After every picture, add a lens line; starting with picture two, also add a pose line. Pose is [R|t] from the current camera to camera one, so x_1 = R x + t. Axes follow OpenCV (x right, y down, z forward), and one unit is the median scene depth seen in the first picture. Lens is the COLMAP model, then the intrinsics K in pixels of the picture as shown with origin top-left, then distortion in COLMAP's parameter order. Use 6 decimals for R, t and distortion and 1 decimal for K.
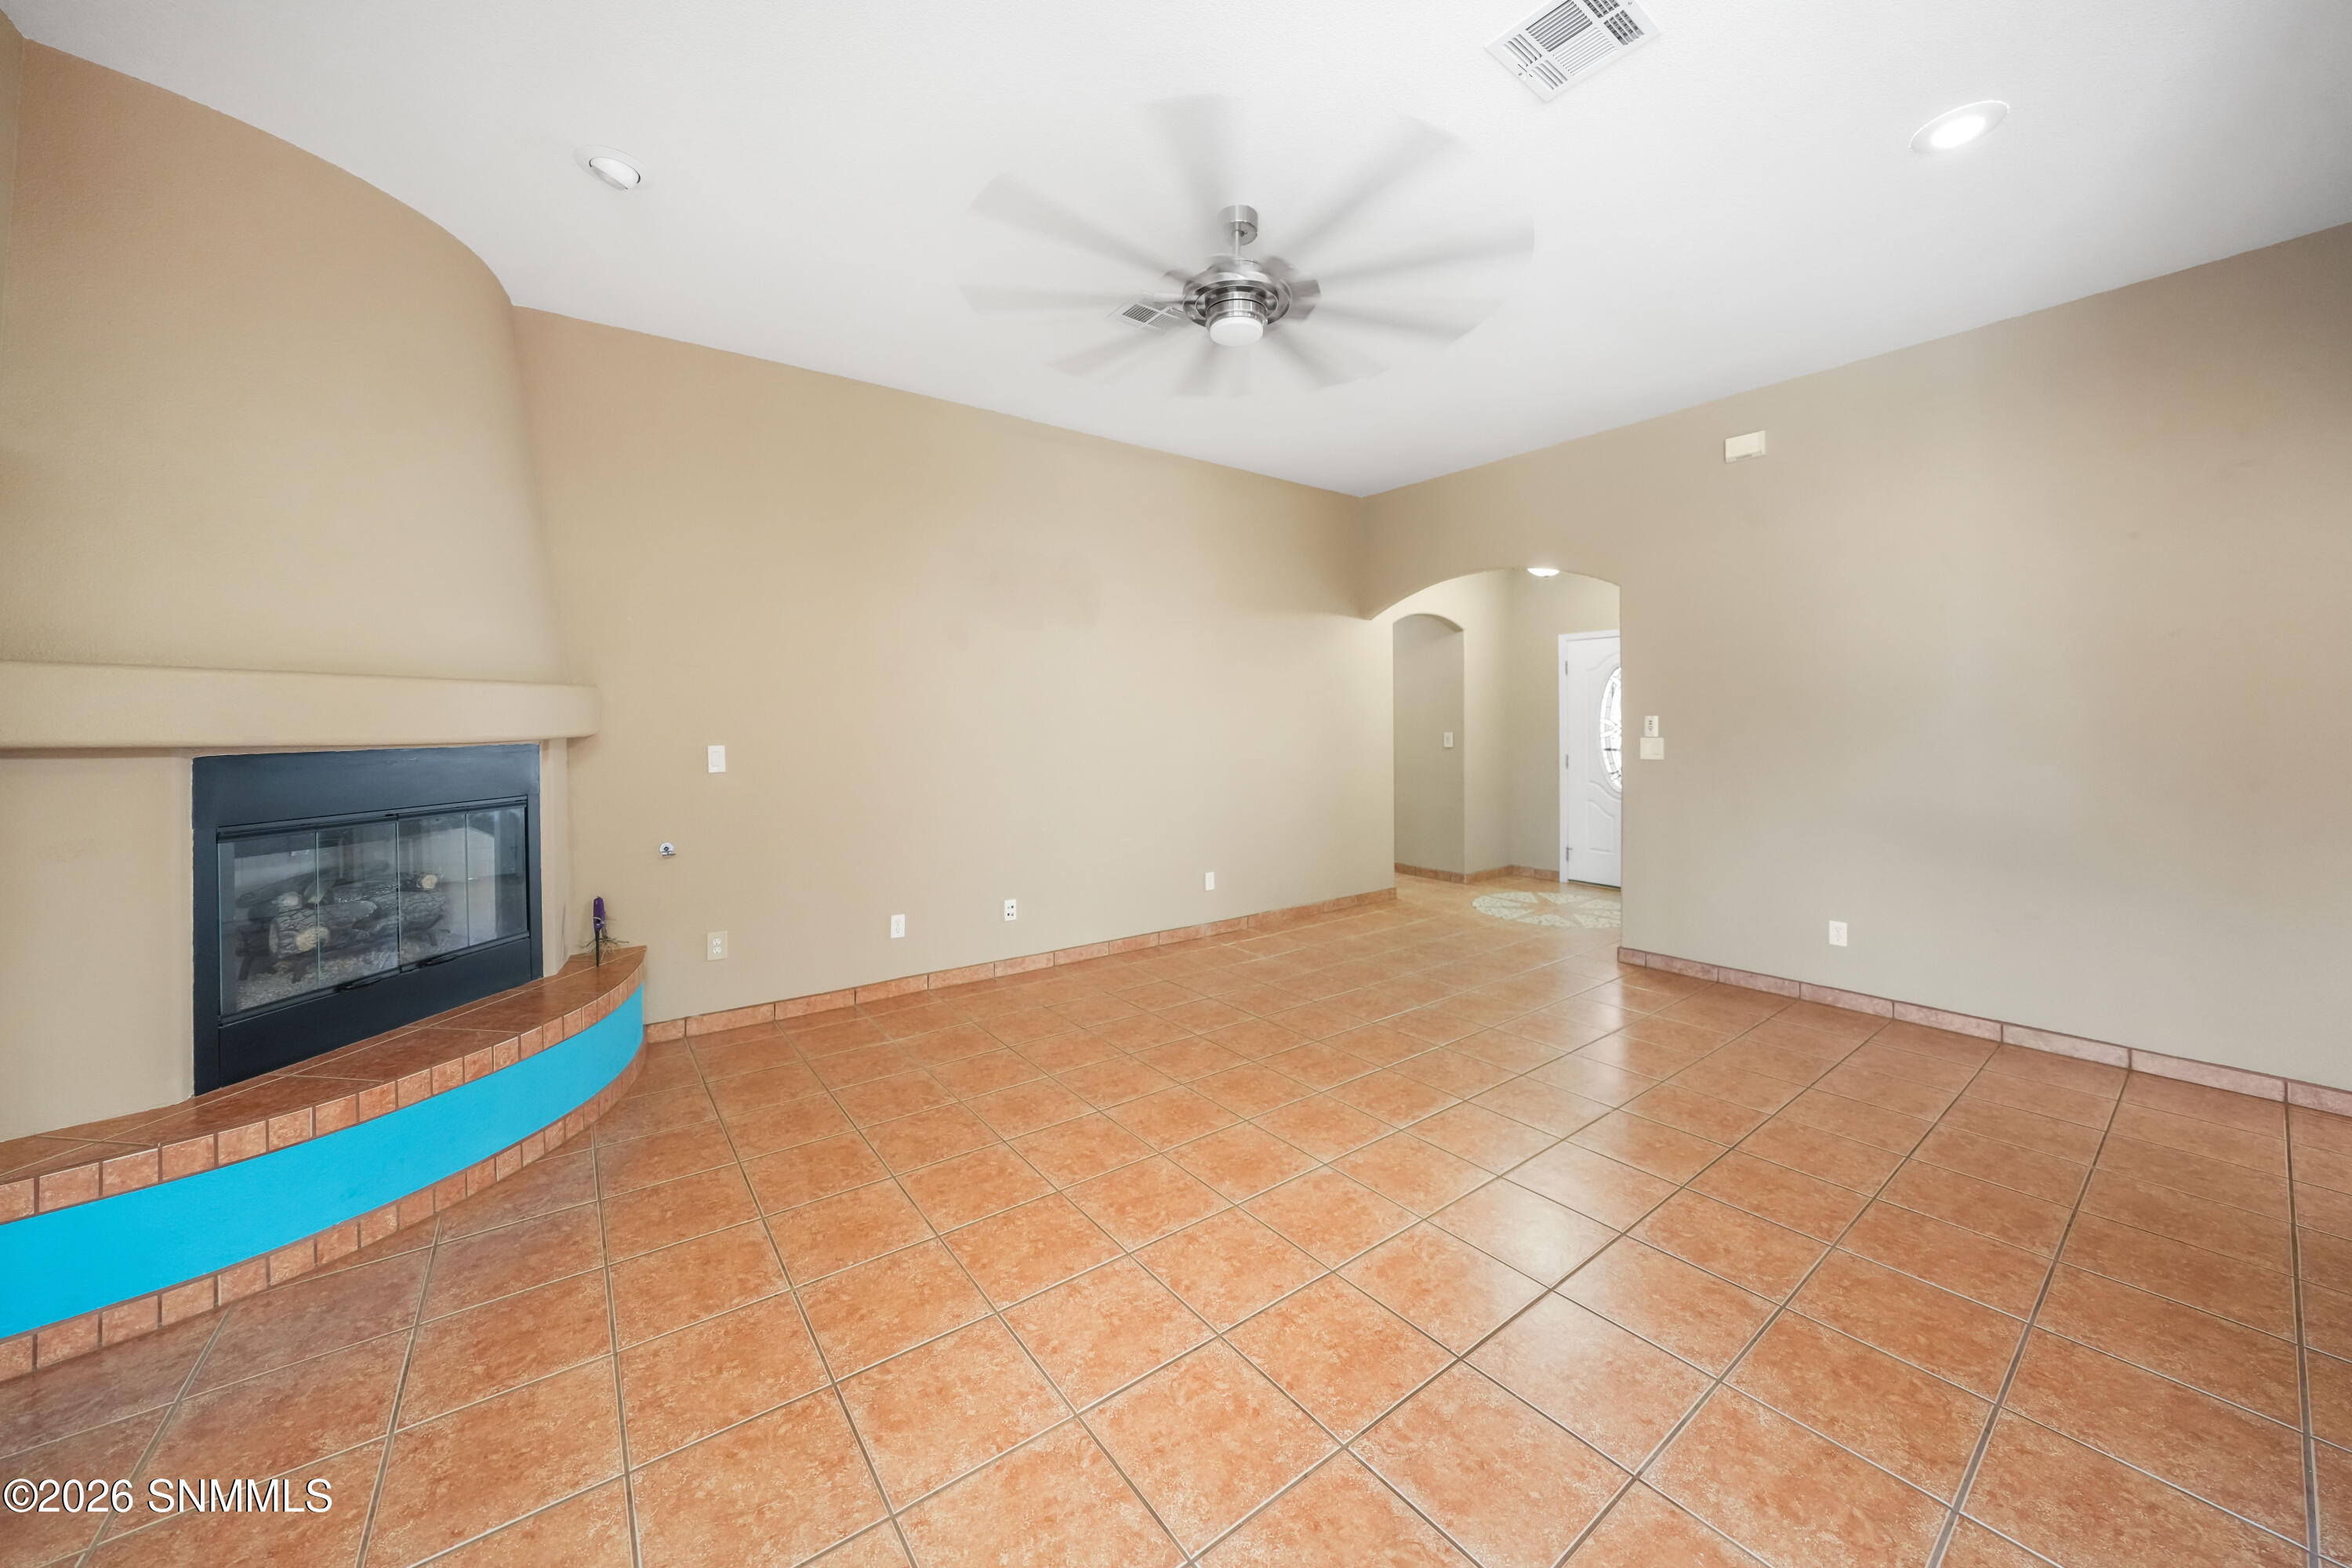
lens RADIAL K [[832.0, 0, 1169.9], [0, 832.0, 739.4], [0, 0, 1]] dist [-0.028409, 0.006242]
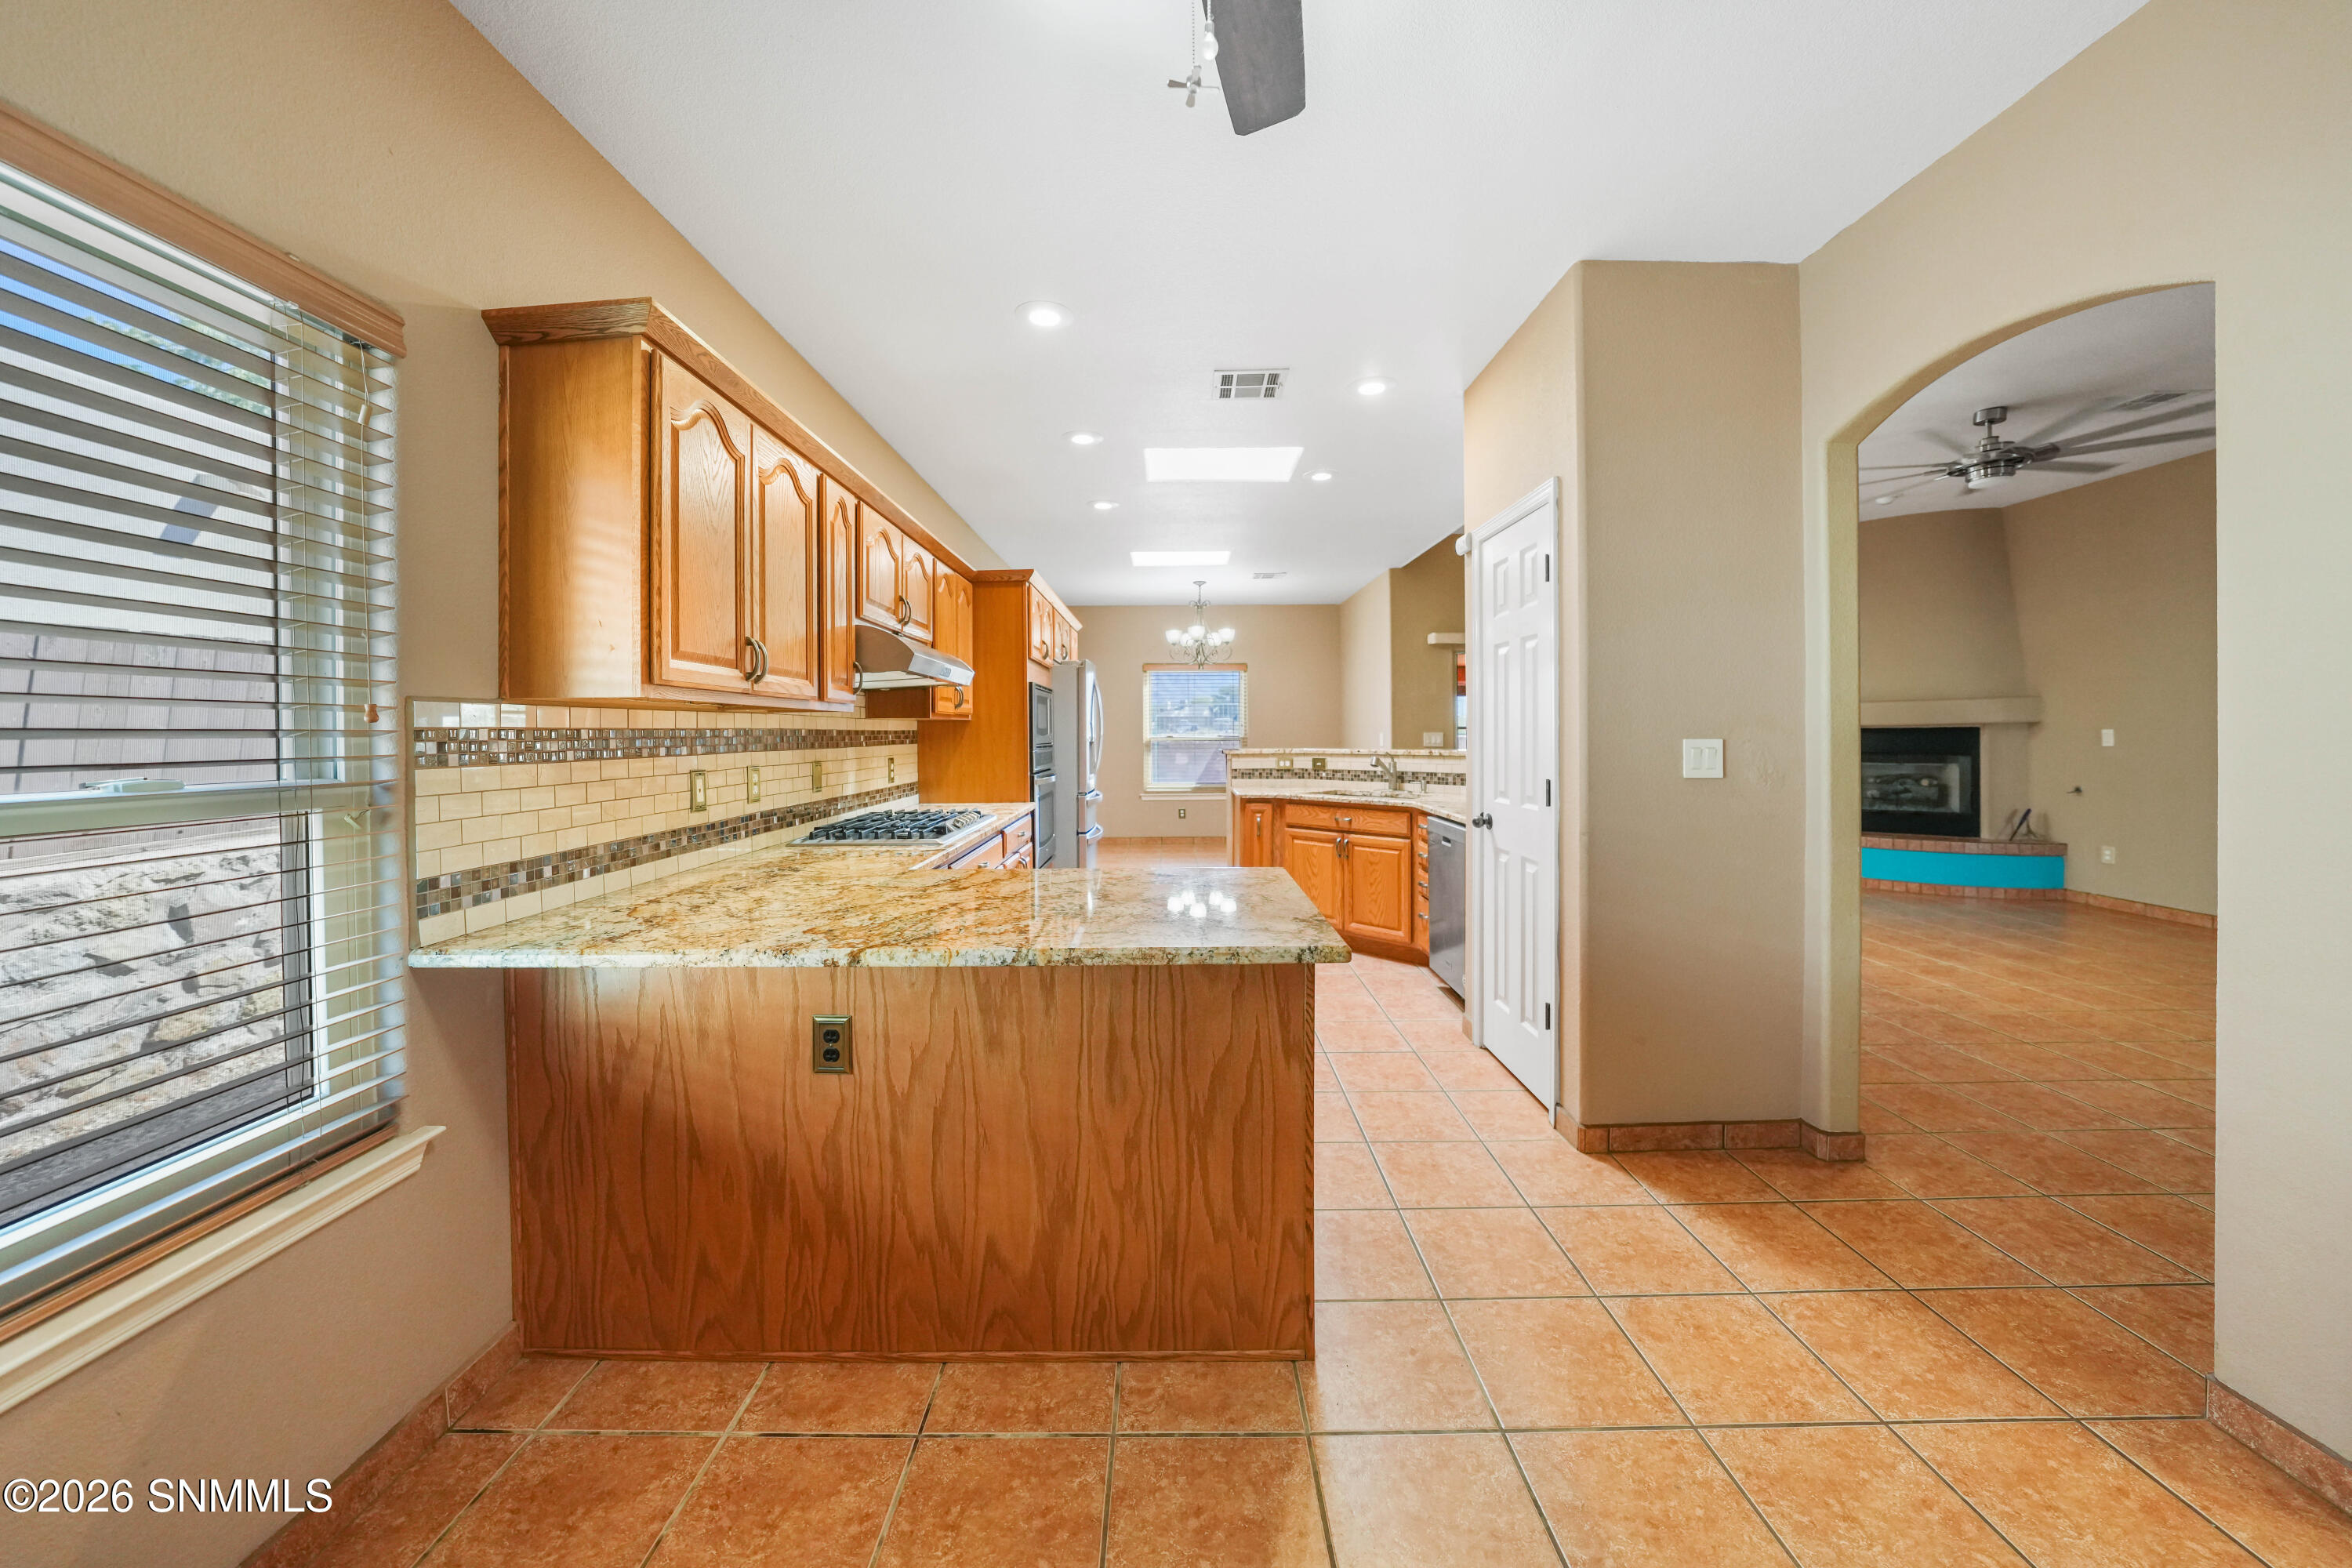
lens RADIAL K [[832.0, 0, 1169.9], [0, 832.0, 739.4], [0, 0, 1]] dist [-0.028409, 0.006242]
pose [[-0.595060, 0.016658, -0.803508, 1.912066], [-0.005944, 0.999667, 0.025128, 0.000089], [0.803659, 0.019729, -0.594763, 0.509410]]
